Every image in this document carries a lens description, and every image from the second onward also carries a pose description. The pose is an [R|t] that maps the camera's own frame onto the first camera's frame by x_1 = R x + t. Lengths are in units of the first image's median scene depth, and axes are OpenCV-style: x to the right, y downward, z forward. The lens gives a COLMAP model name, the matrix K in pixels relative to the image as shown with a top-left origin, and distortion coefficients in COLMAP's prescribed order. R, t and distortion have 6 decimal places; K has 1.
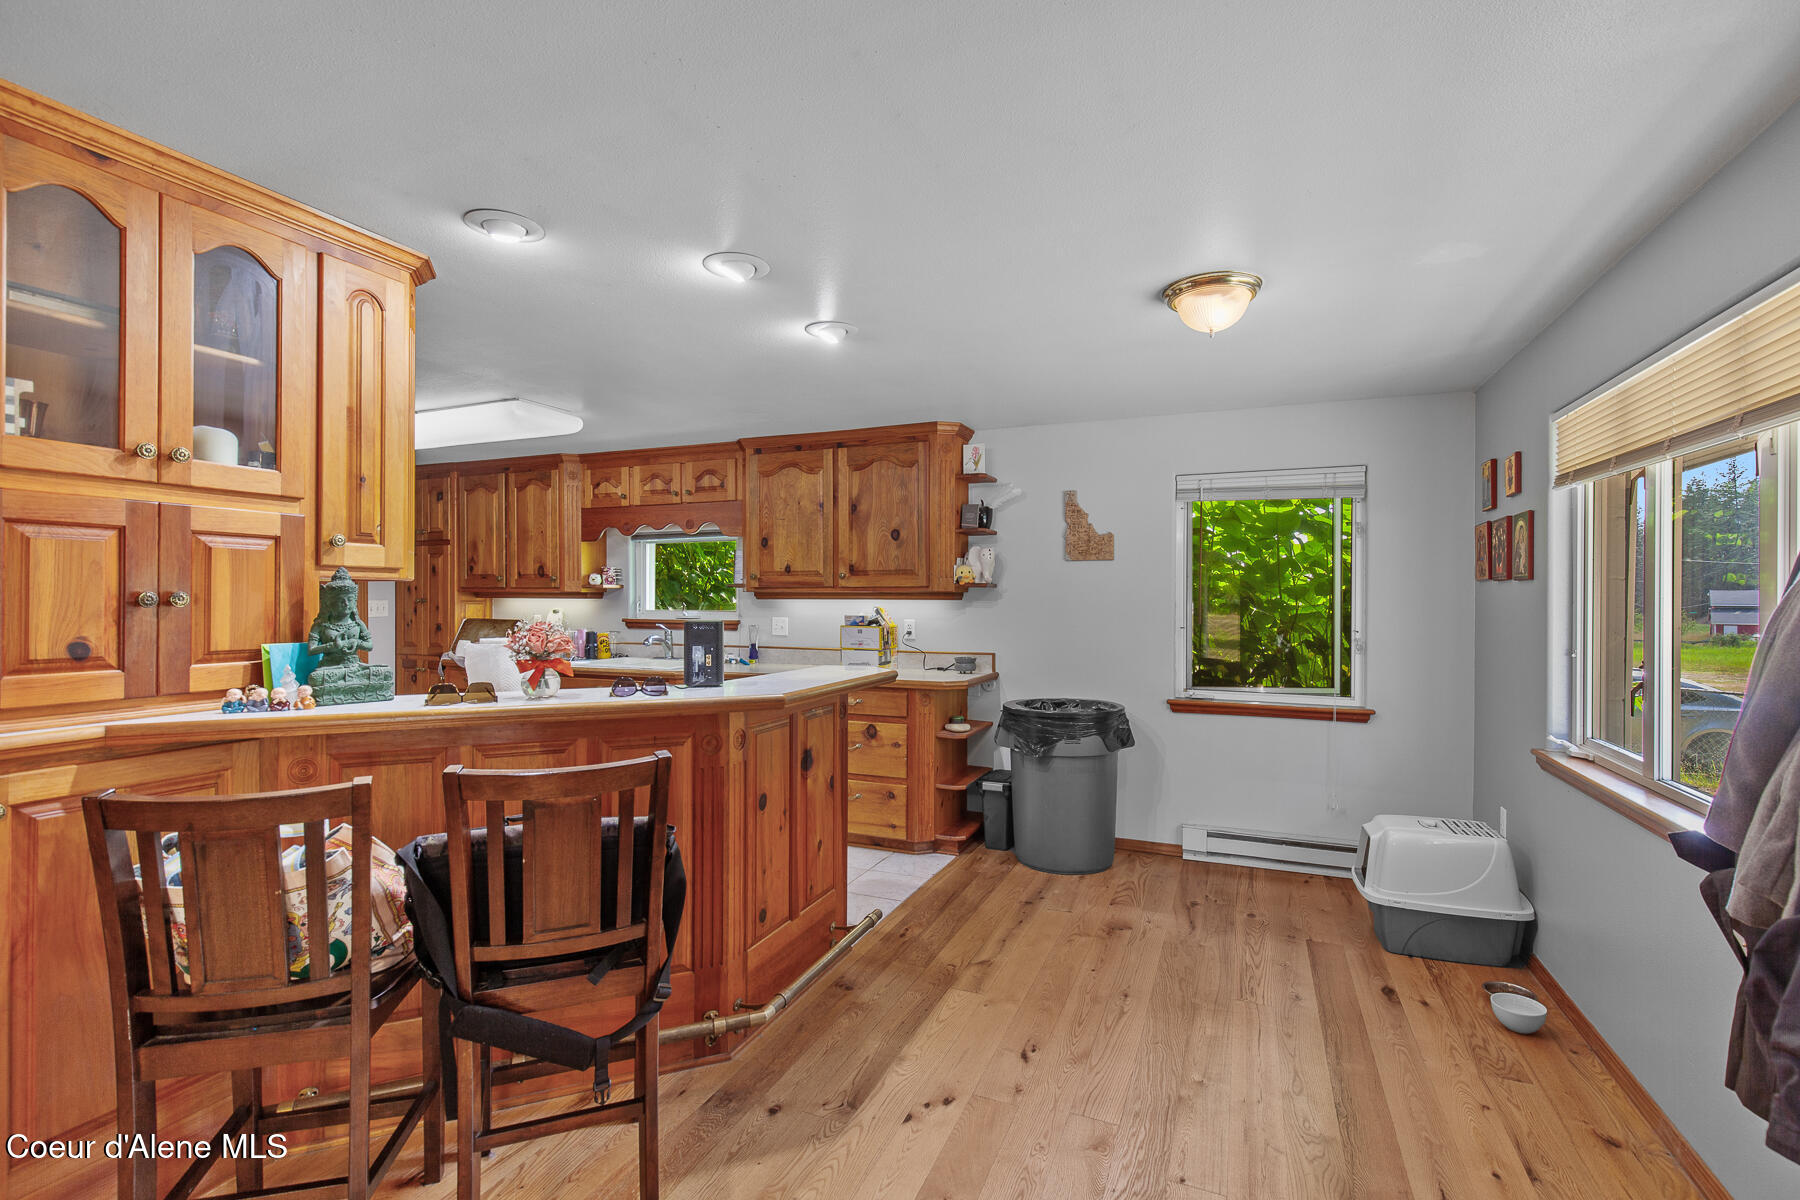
lens RADIAL K [[817.6, 0, 900.0], [0, 817.6, 600.0], [0, 0, 1]] dist [0.016408, -0.004716]
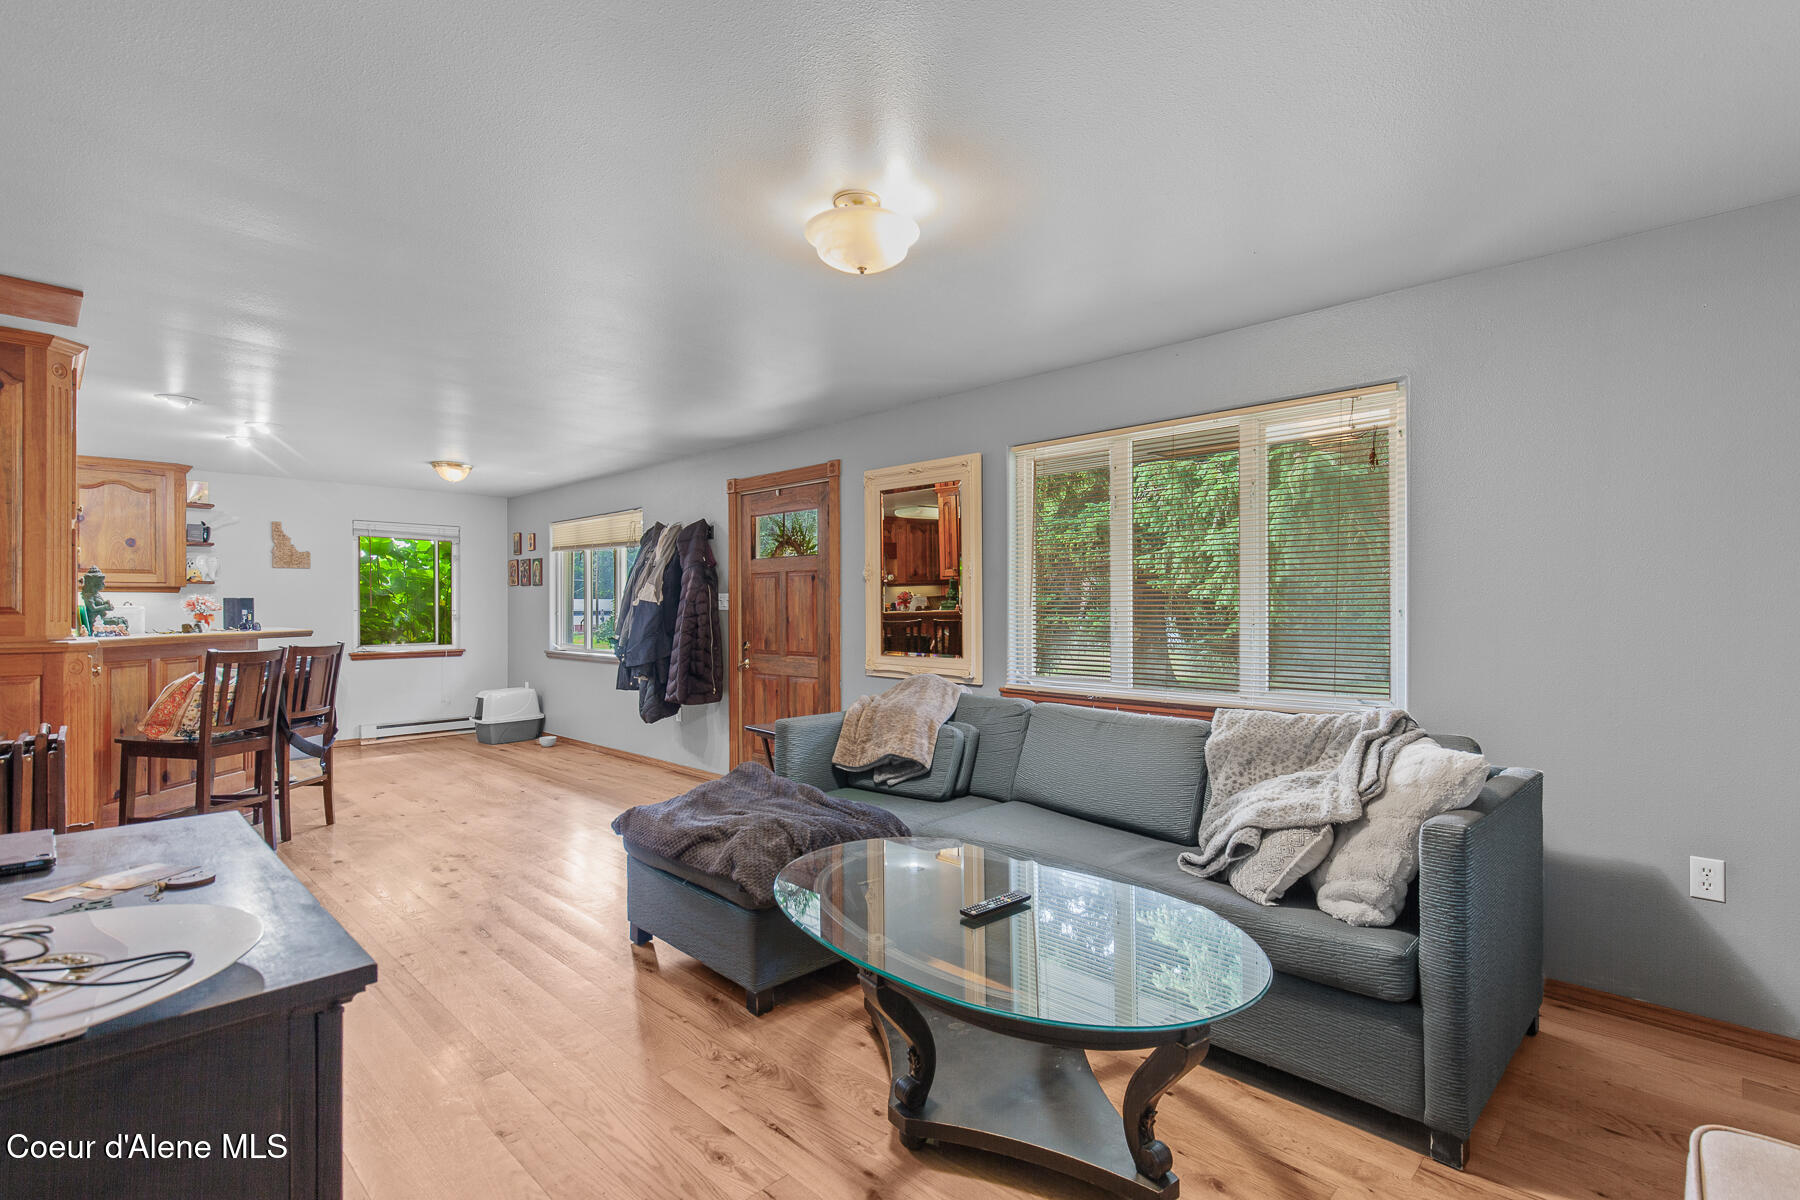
lens RADIAL K [[817.6, 0, 900.0], [0, 817.6, 600.0], [0, 0, 1]] dist [0.016408, -0.004716]
pose [[0.382626, 0.009104, 0.923858, -0.868706], [0.007455, 0.999888, -0.012941, 0.046348], [-0.923873, 0.011839, 0.382516, -0.751791]]
